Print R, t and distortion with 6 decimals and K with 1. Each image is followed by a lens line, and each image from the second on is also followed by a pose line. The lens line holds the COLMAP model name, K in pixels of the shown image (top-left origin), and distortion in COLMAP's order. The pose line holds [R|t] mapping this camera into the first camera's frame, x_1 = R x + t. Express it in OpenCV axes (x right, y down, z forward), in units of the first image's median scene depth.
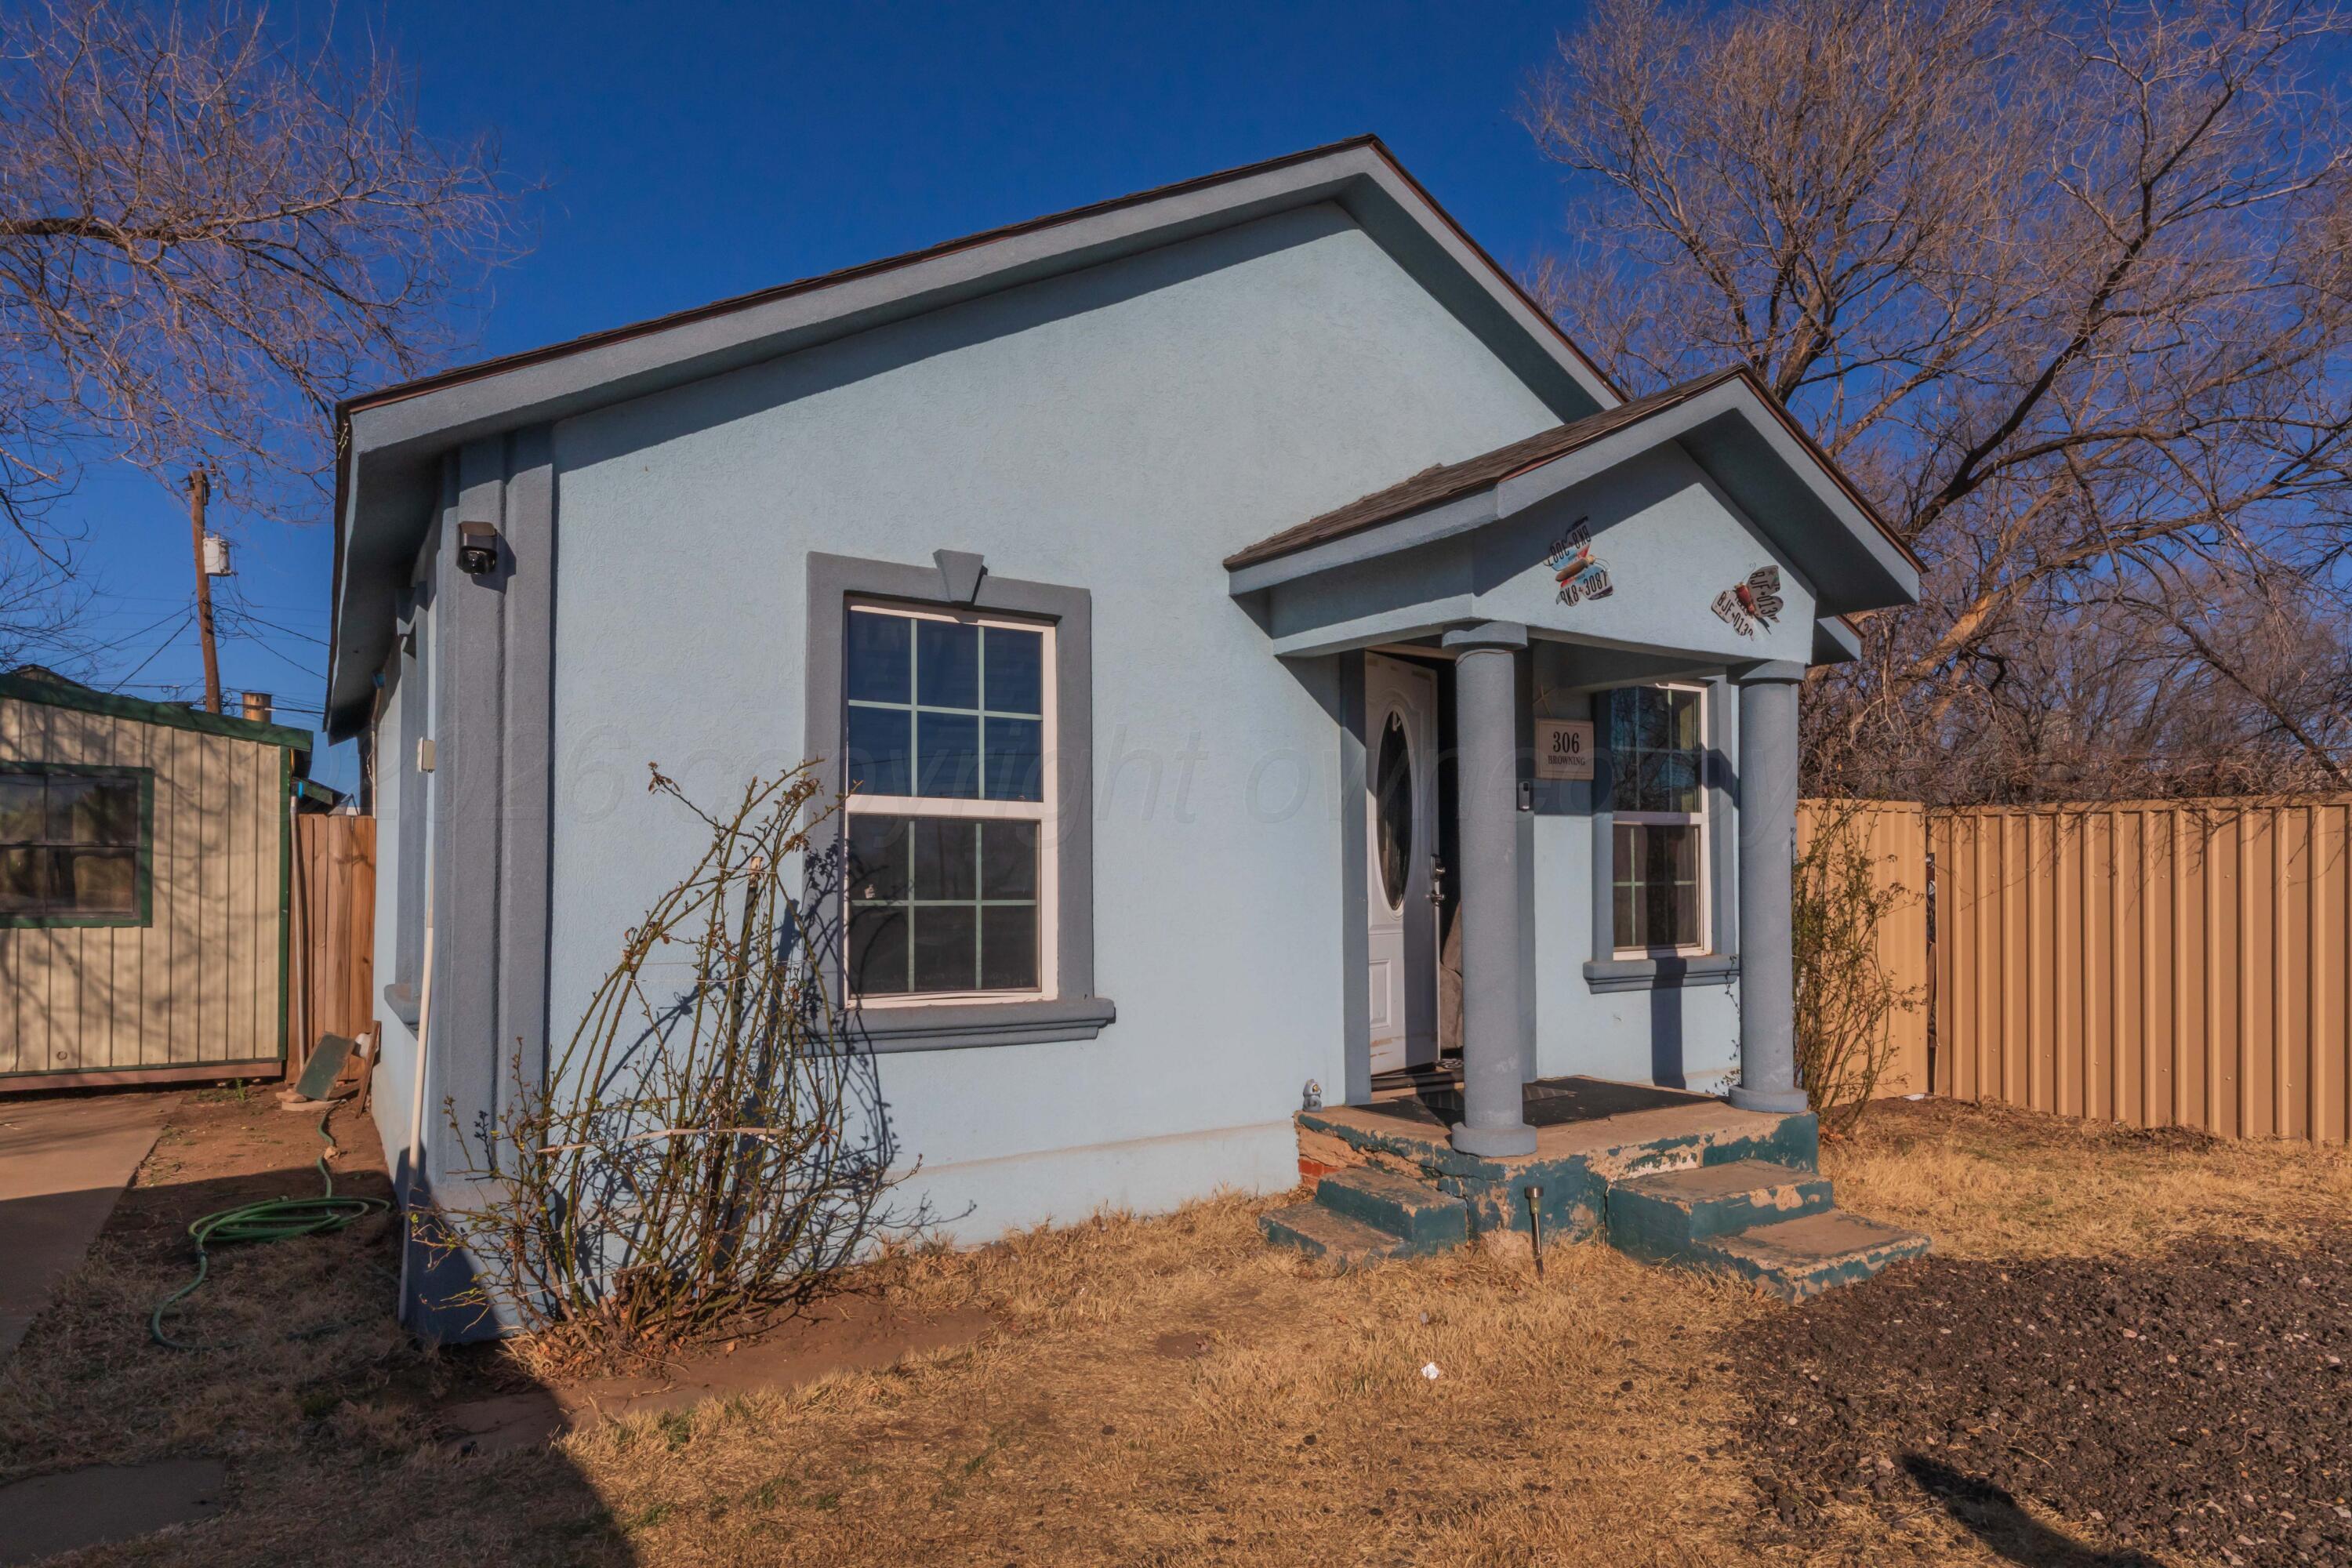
lens RADIAL K [[1051.5, 0, 1174.2], [0, 1051.5, 792.0], [0, 0, 1]] dist [0.000344, -0.001126]
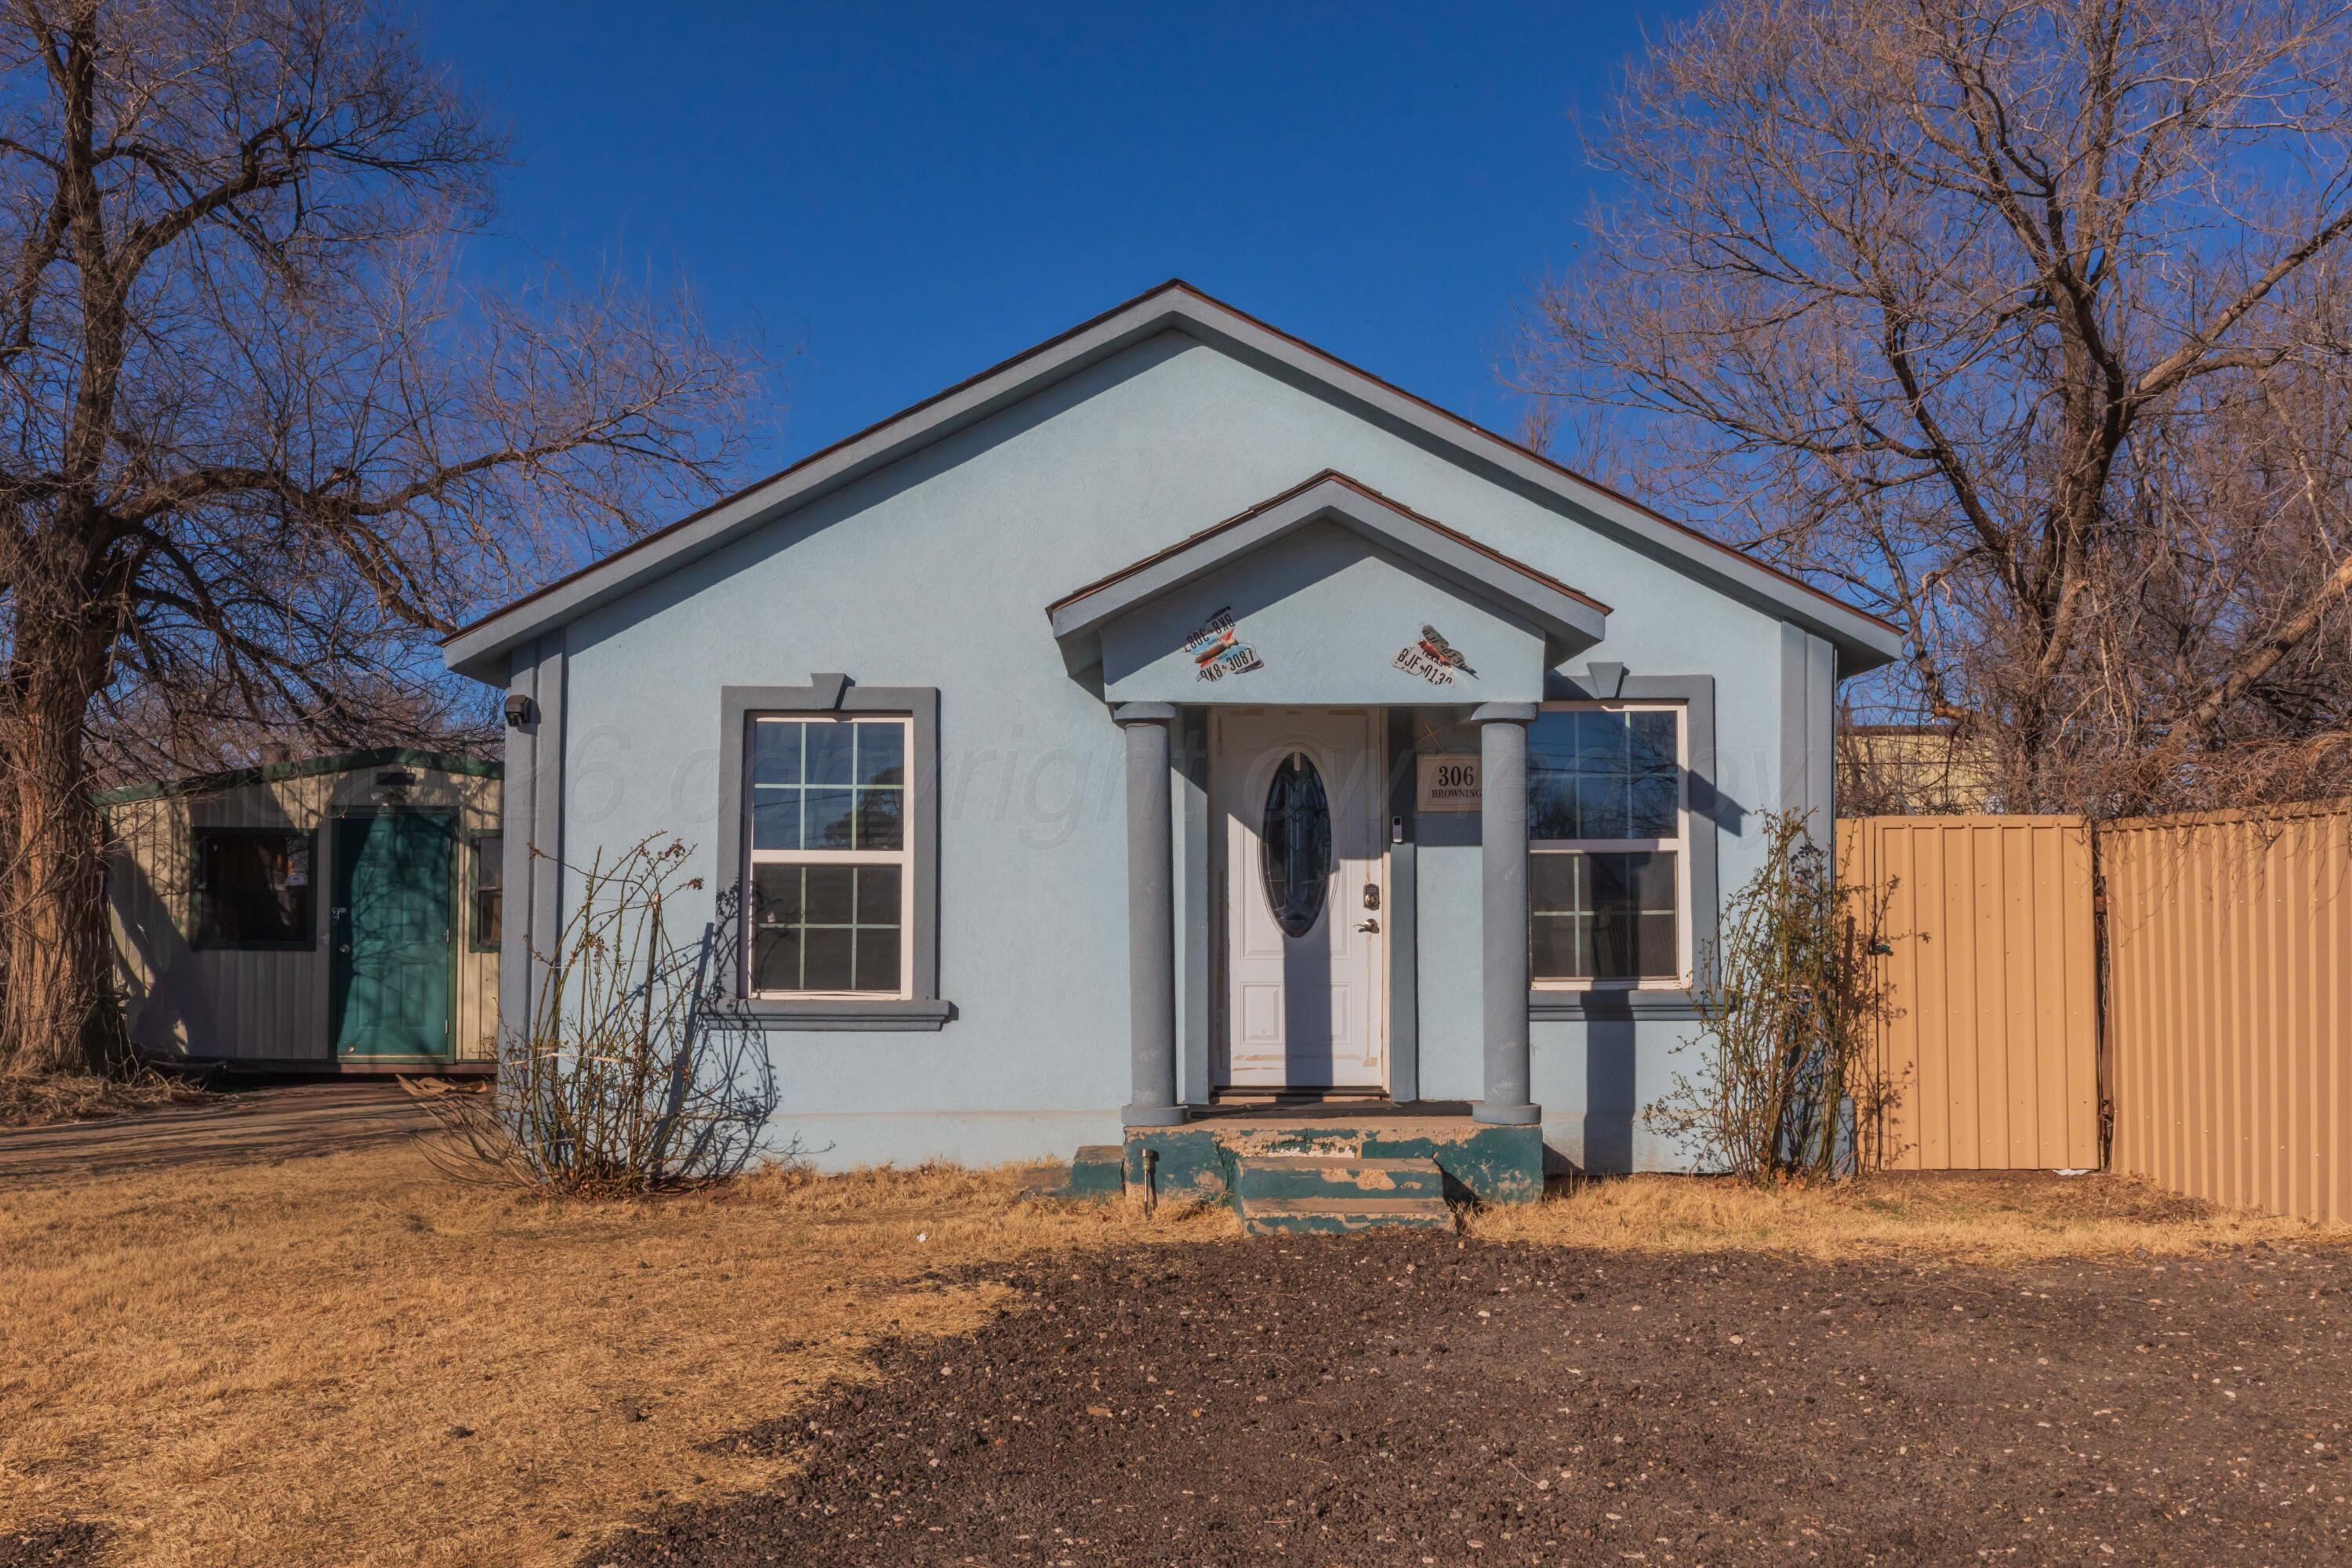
lens RADIAL K [[1212.0, 0, 1175.5], [0, 1212.0, 778.5], [0, 0, 1]] dist [0.000996, -0.000440]
pose [[0.921001, -0.046376, -0.386790, 0.857287], [0.033725, 0.998653, -0.039433, -0.010217], [0.388098, 0.023274, 0.921324, -0.305069]]
